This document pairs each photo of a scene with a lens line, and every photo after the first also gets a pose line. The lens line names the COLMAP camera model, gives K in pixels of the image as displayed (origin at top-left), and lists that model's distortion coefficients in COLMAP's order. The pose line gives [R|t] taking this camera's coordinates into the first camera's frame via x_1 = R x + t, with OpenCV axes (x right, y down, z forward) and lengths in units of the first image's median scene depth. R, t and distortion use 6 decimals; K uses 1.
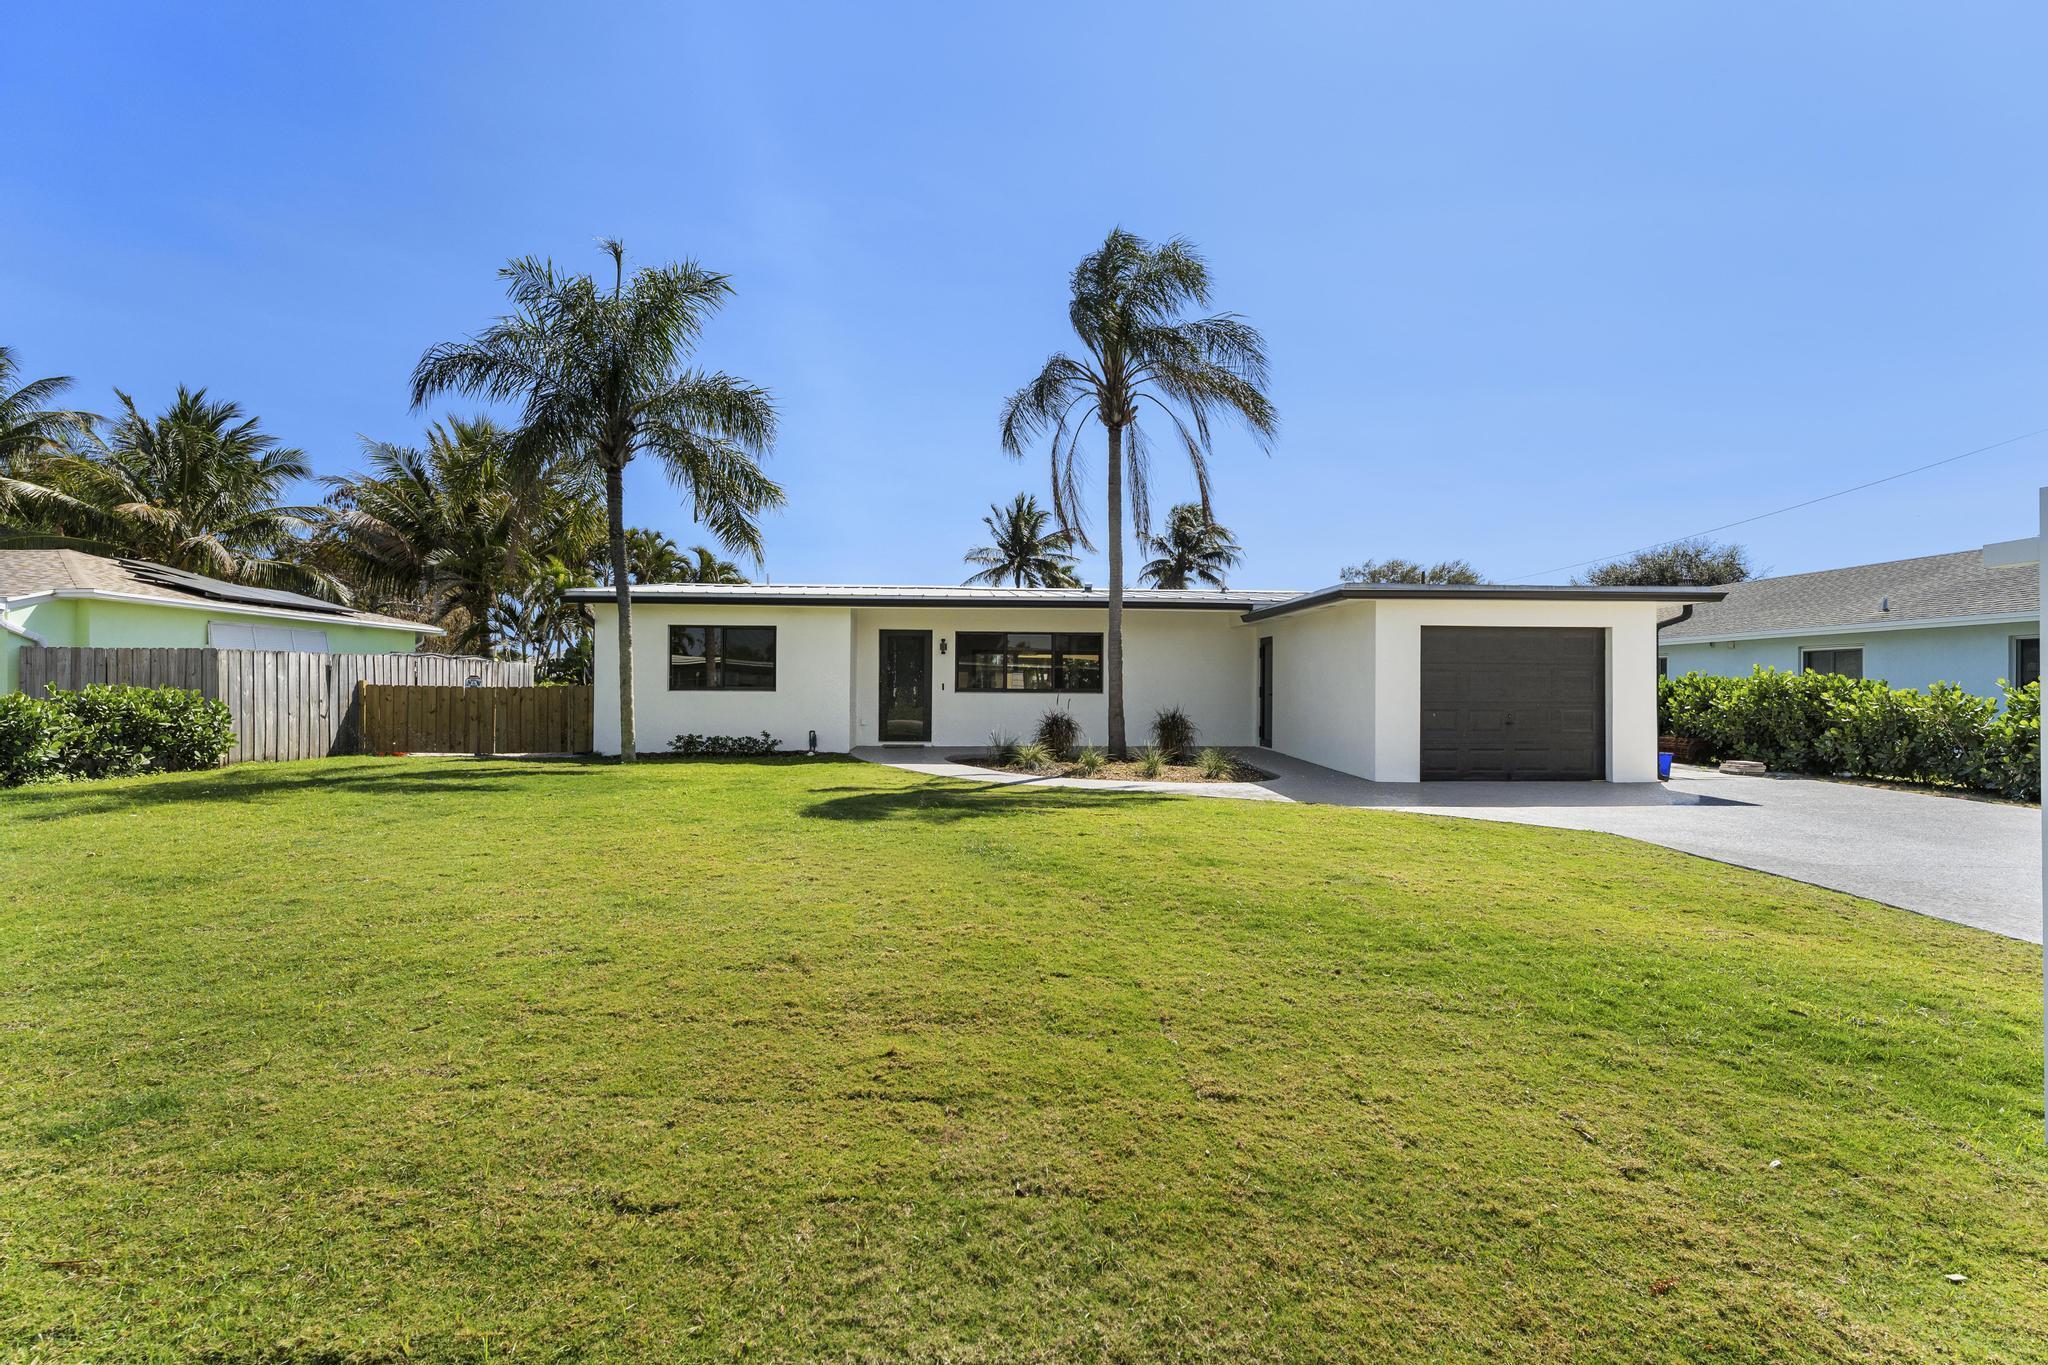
lens RADIAL K [[970.7, 0, 1024.1], [0, 970.7, 688.1], [0, 0, 1]] dist [0.001806, 0.000079]
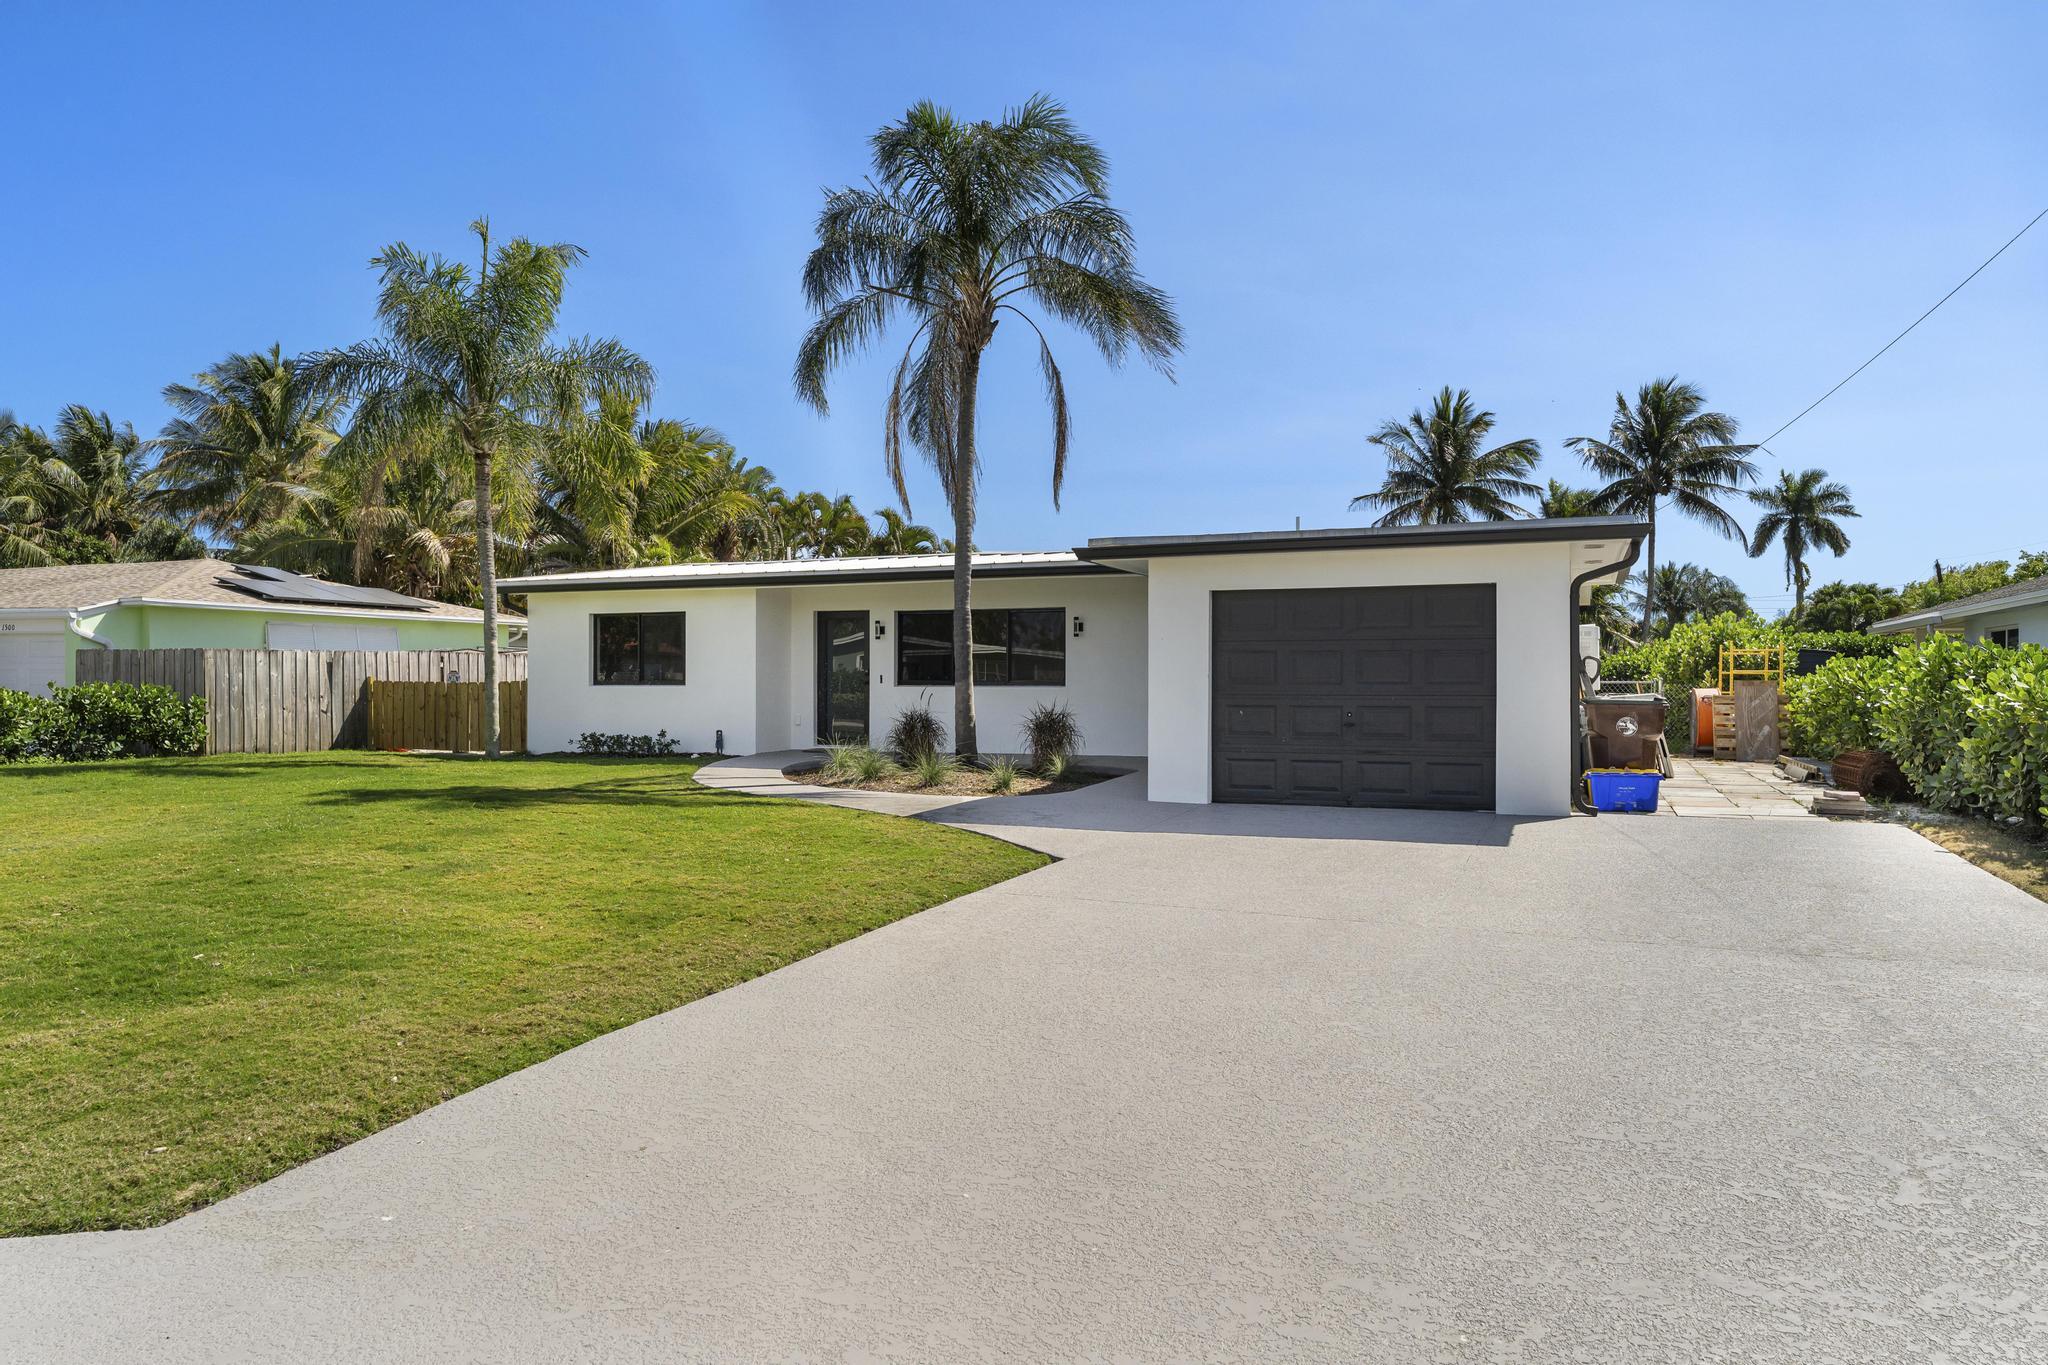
lens RADIAL K [[1390.6, 0, 1024.0], [0, 1390.6, 682.5], [0, 0, 1]] dist [-0.002812, -0.000077]
pose [[0.898305, -0.005646, -0.439335, 0.600193], [0.005212, 0.999984, -0.002195, 0.005343], [0.439341, -0.000319, 0.898321, -0.005160]]
